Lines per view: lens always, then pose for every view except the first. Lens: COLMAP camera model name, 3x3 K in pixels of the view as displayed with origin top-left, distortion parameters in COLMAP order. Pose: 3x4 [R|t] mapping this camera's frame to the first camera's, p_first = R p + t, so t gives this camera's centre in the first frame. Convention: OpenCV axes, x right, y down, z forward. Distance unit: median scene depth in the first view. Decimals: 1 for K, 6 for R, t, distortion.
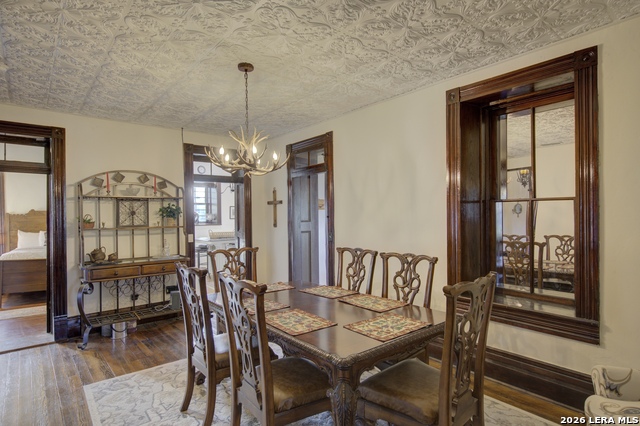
lens RADIAL K [[355.0, 0, 321.7], [0, 355.0, 215.1], [0, 0, 1]] dist [-0.051422, -0.000872]
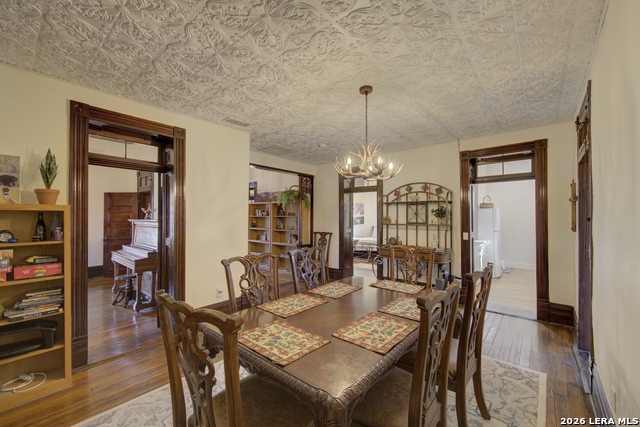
lens RADIAL K [[263.8, 0, 320.5], [0, 263.8, 215.9], [0, 0, 1]] dist [0.013079, -0.000130]
pose [[0.166925, 0.011340, -0.985904, 0.411773], [0.003591, 0.999920, 0.012109, -0.010443], [0.985963, -0.005562, 0.166871, 0.455049]]
